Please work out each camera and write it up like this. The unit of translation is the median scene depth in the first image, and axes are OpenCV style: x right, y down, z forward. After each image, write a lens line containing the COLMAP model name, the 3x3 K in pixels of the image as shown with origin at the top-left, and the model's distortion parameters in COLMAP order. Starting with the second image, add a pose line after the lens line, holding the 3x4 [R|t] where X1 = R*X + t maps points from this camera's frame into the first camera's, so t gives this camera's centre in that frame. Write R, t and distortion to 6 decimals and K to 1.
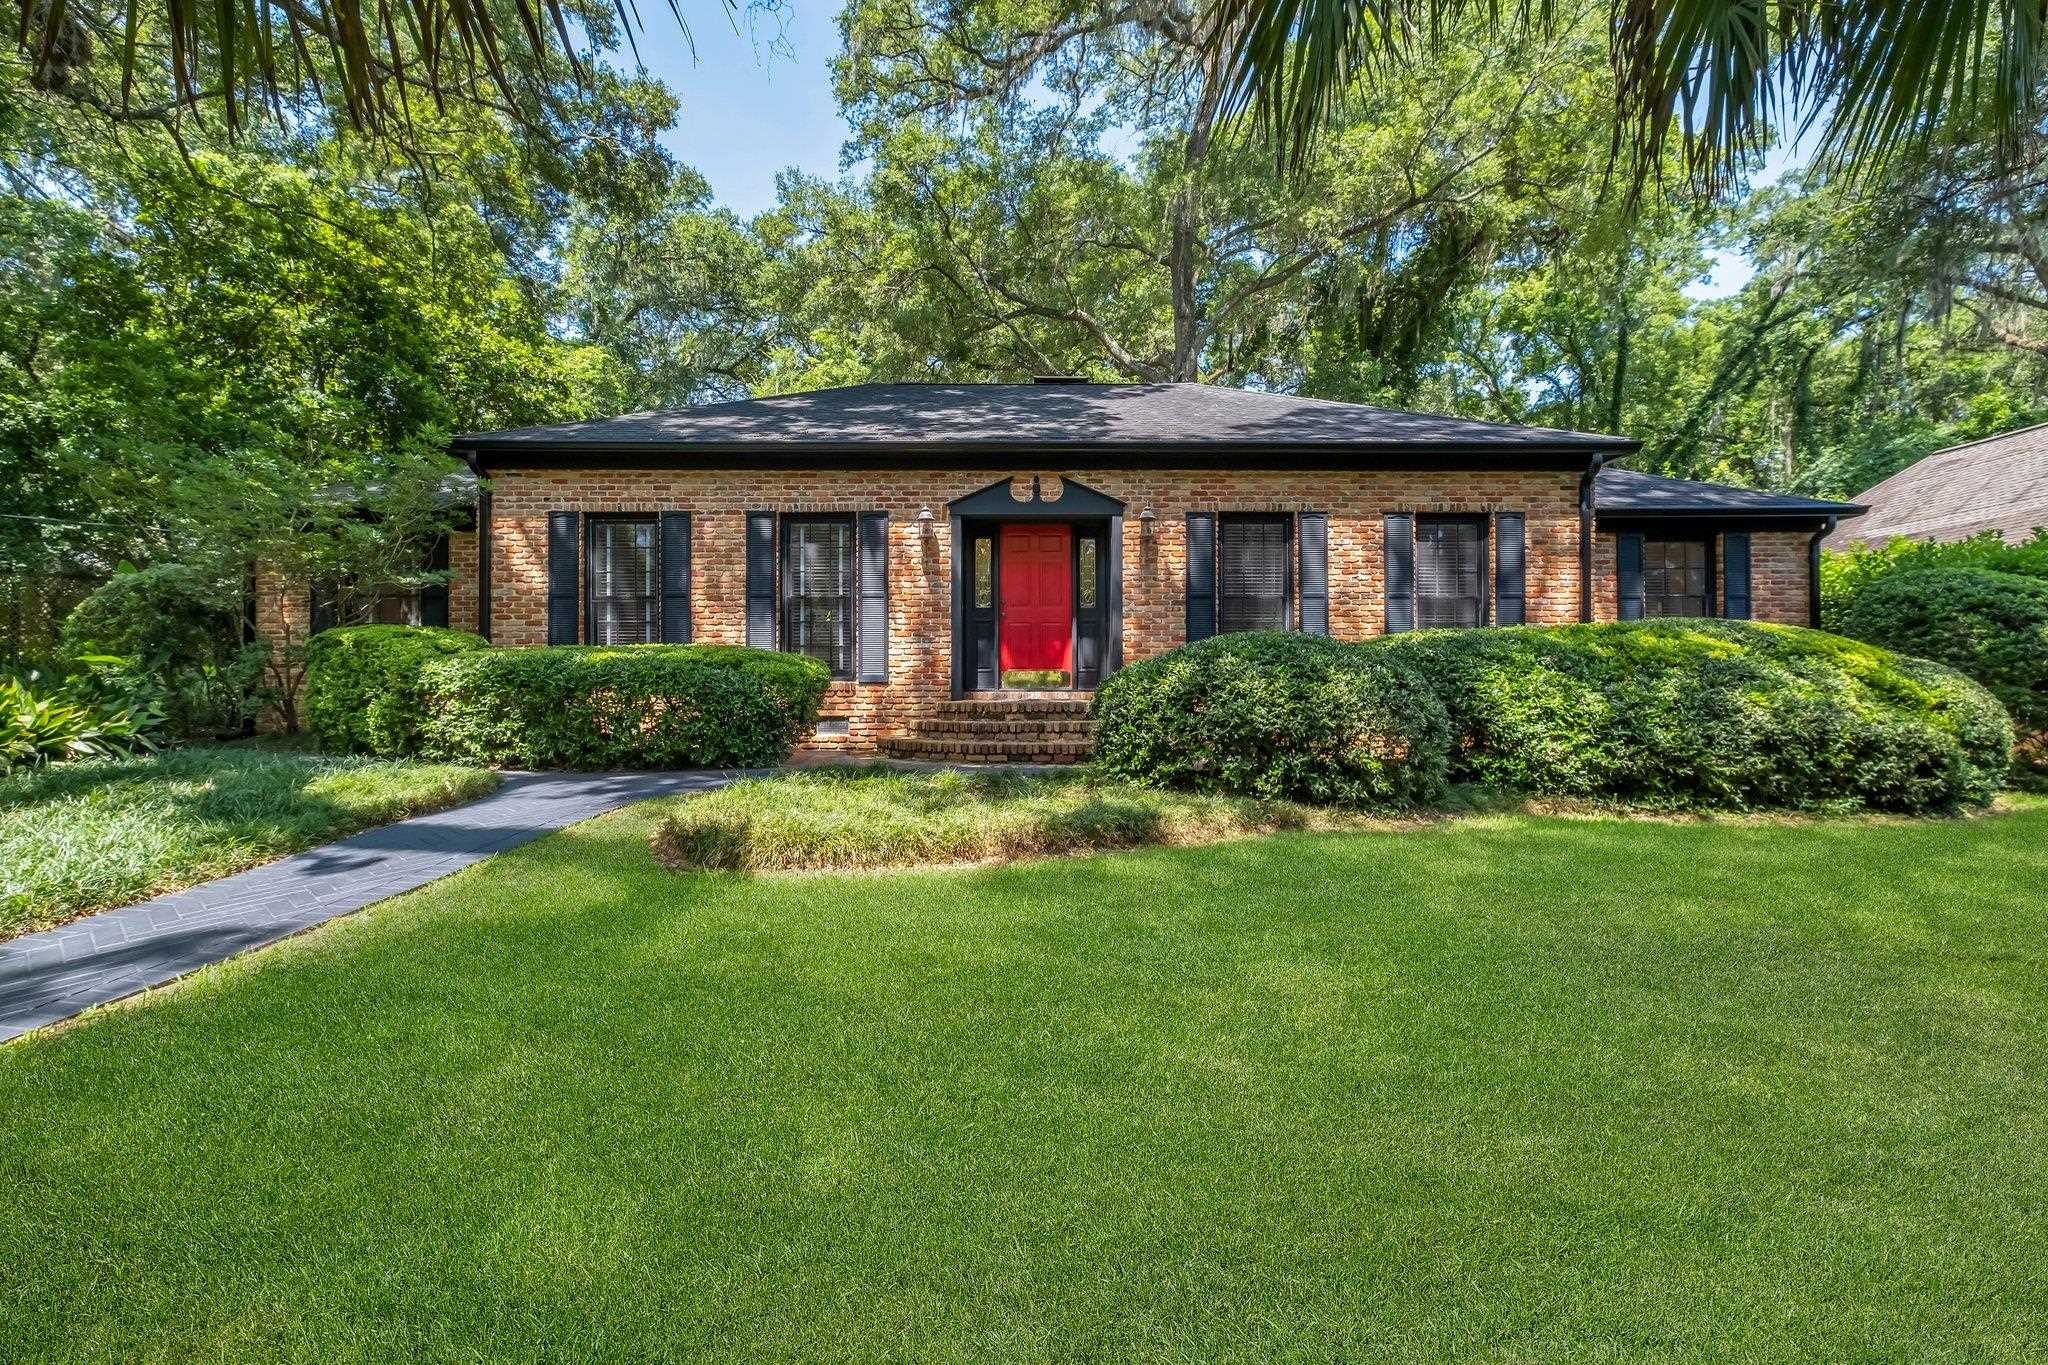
lens RADIAL K [[902.2, 0, 1017.0], [0, 902.2, 670.9], [0, 0, 1]] dist [-0.001982, -0.000253]
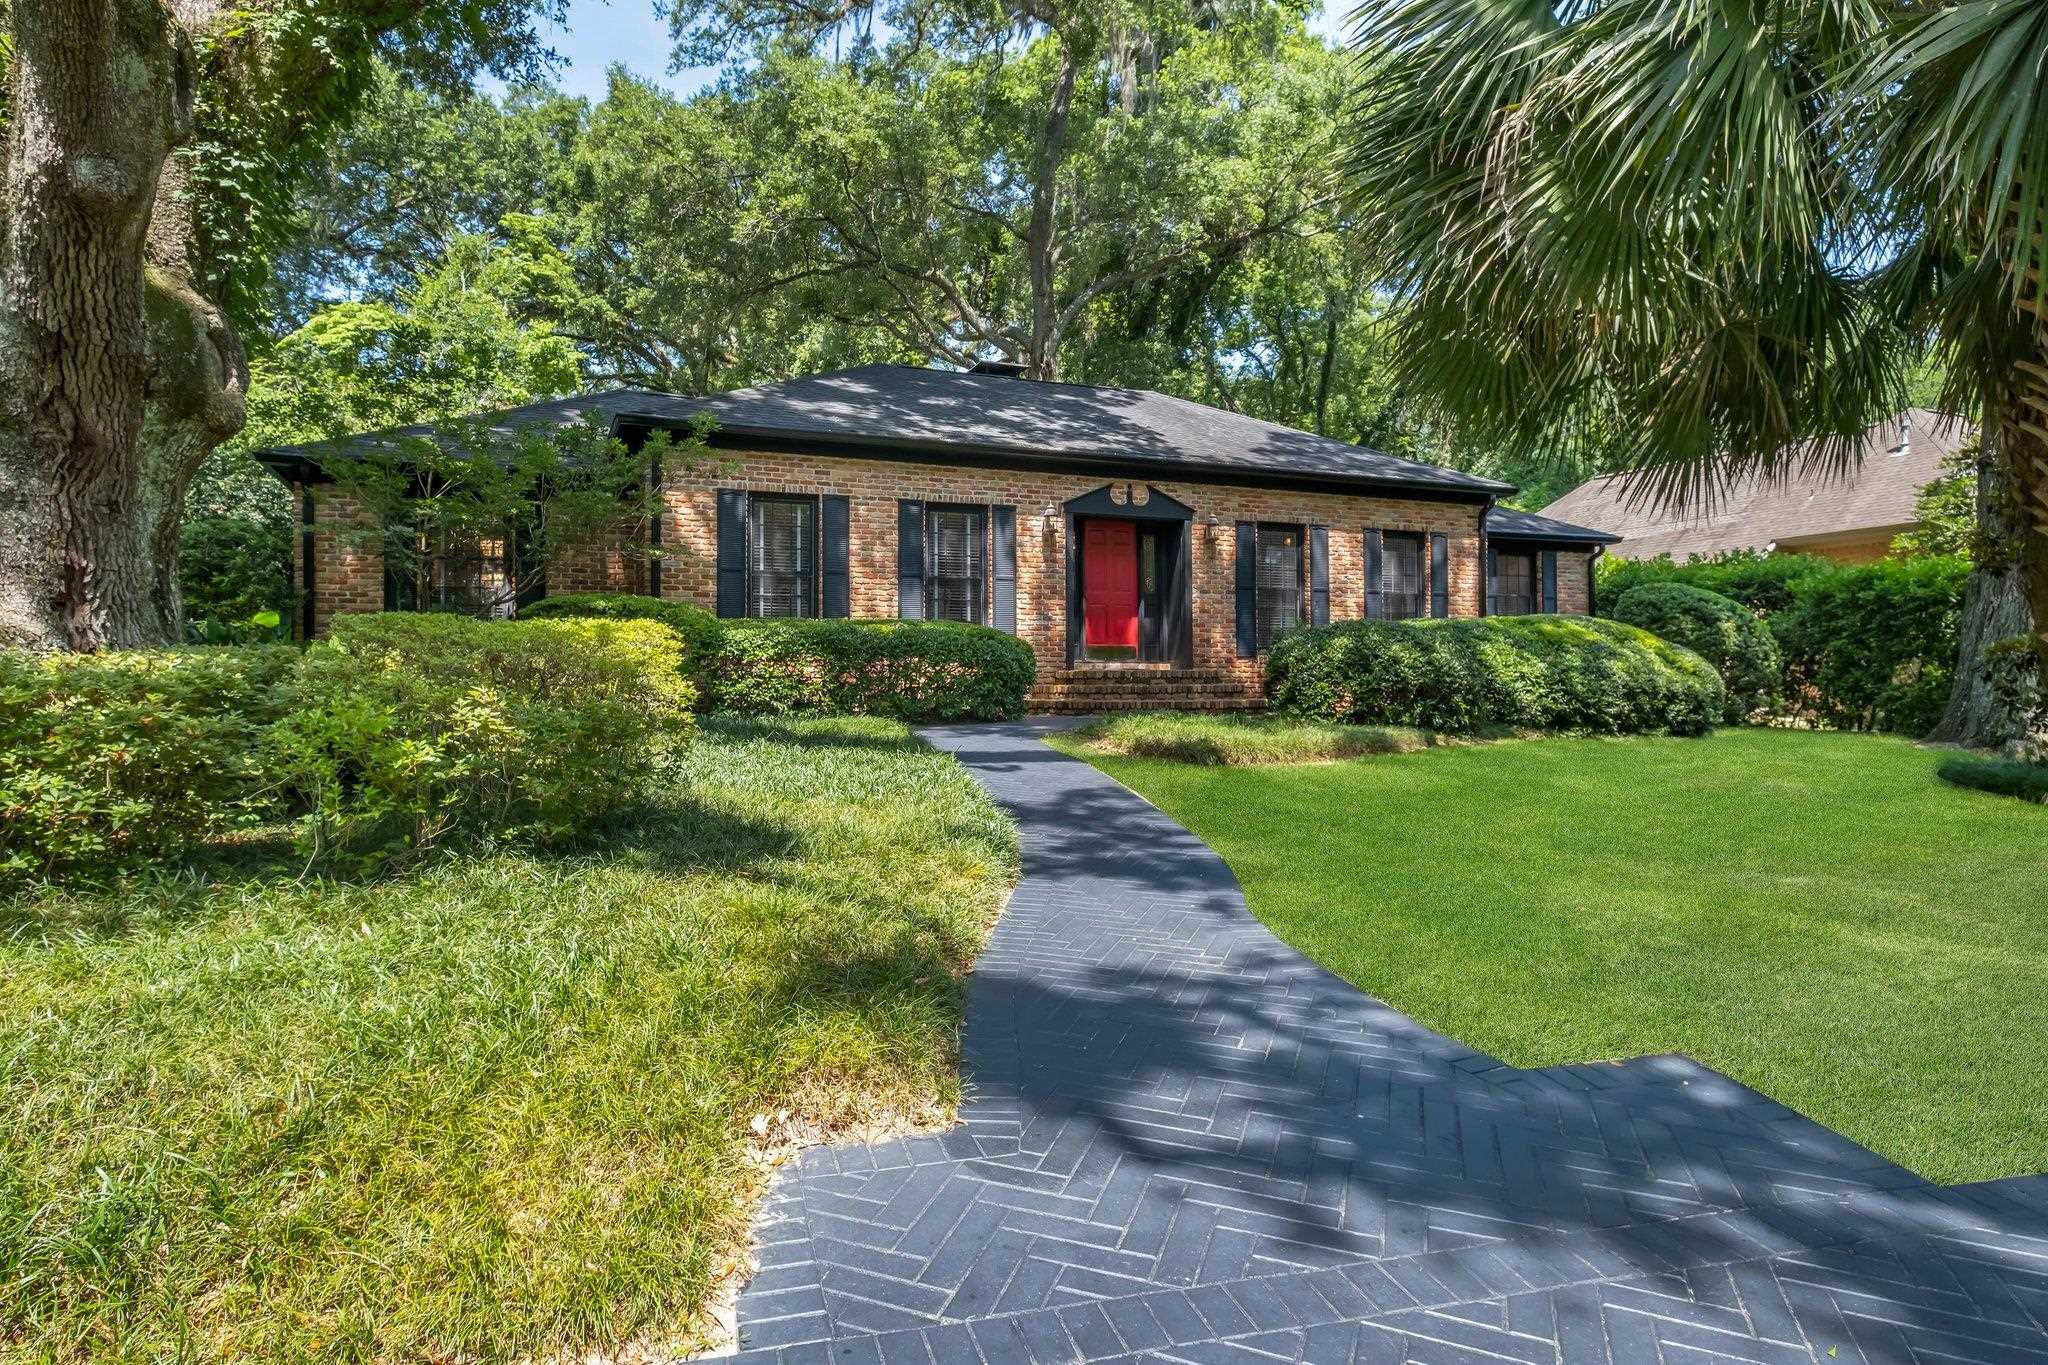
lens RADIAL K [[1163.8, 0, 1017.6], [0, 1163.8, 619.3], [0, 0, 1]] dist [-0.001962, 0.000031]
pose [[0.925036, 0.019636, 0.379371, -0.703686], [-0.009072, 0.999520, -0.029614, 0.012312], [-0.379771, 0.023953, 0.924771, -0.377395]]
